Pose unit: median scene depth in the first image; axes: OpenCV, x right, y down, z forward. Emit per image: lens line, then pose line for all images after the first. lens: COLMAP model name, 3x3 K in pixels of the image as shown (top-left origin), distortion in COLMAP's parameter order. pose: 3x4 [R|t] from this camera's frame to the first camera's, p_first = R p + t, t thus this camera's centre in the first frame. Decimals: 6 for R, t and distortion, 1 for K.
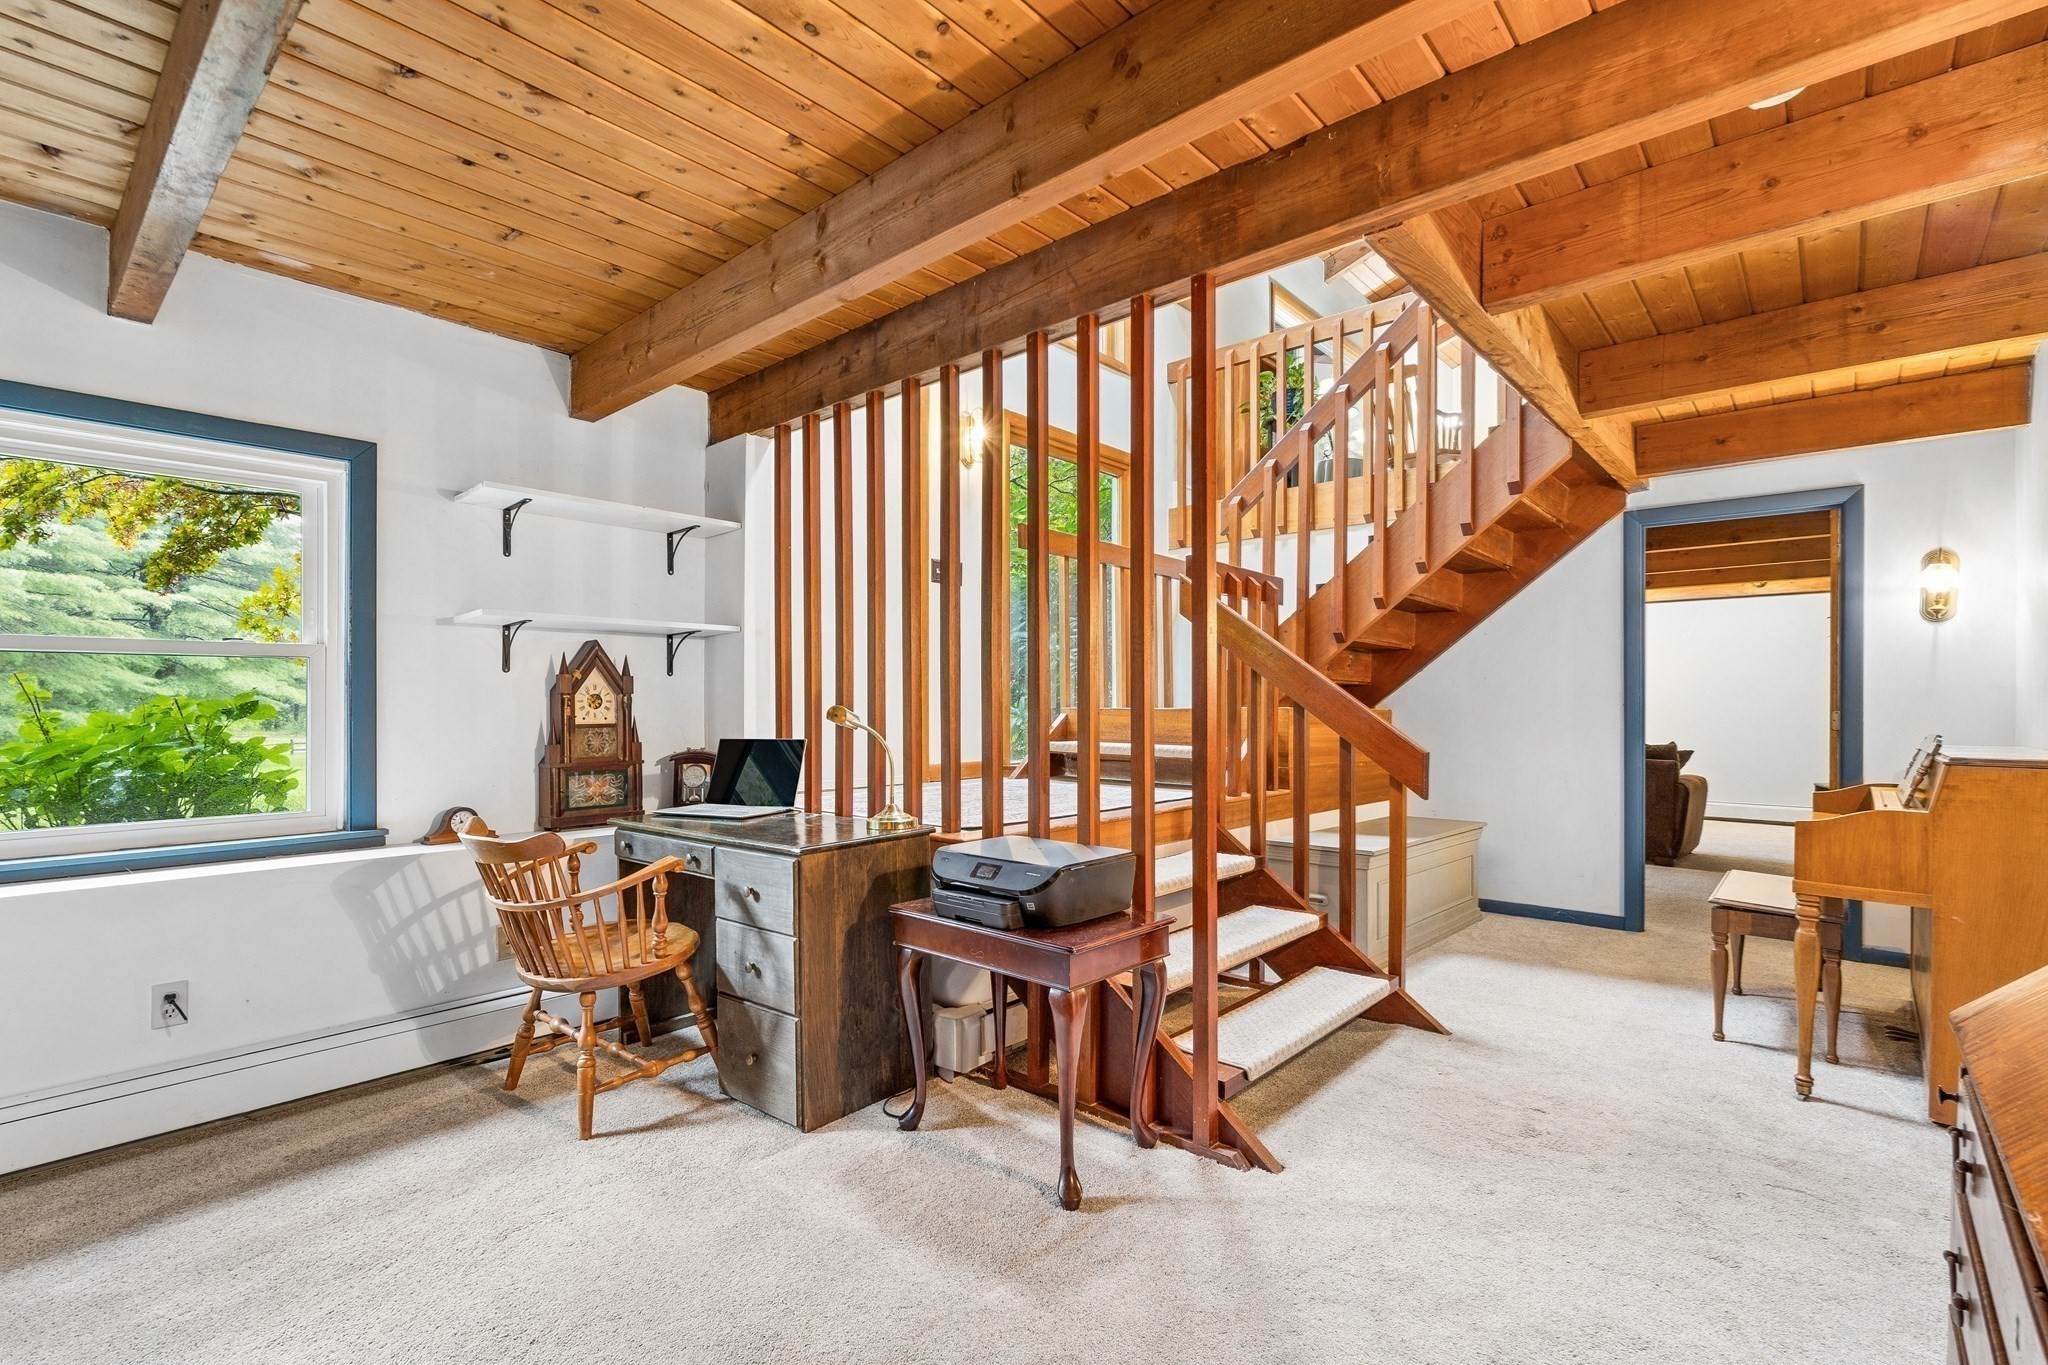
lens RADIAL K [[913.3, 0, 1029.8], [0, 913.3, 695.1], [0, 0, 1]] dist [-0.005222, -0.000608]
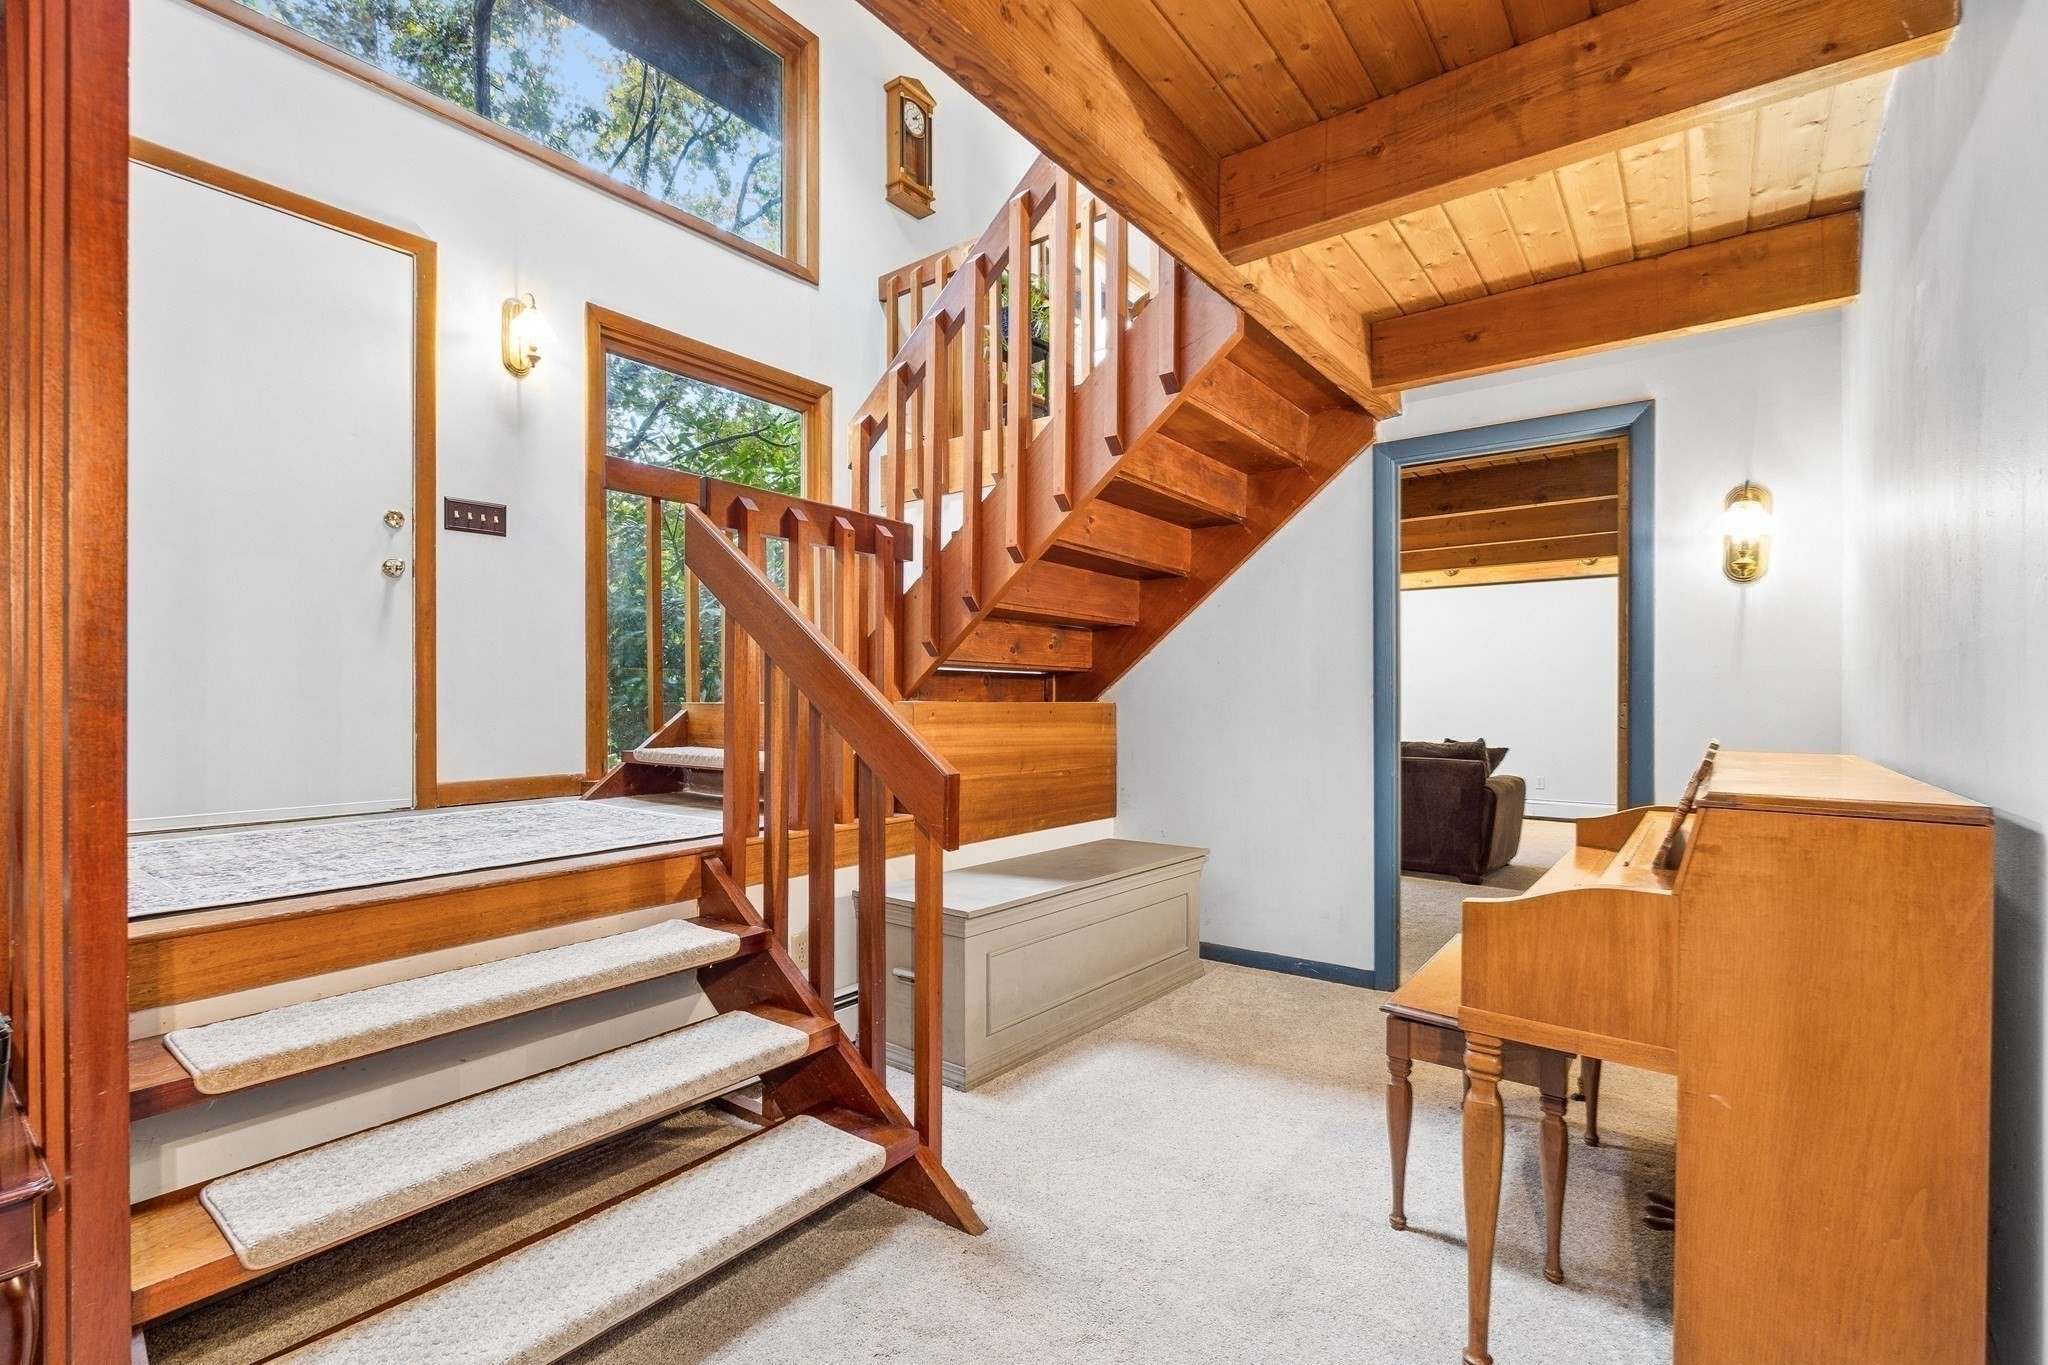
lens RADIAL K [[913.3, 0, 1017.6], [0, 913.3, 690.2], [0, 0, 1]] dist [-0.005222, -0.000608]
pose [[0.996813, -0.002970, 0.079718, 0.356881], [0.002817, 0.999994, 0.002027, 0.004142], [-0.079724, -0.001796, 0.996815, 0.314345]]
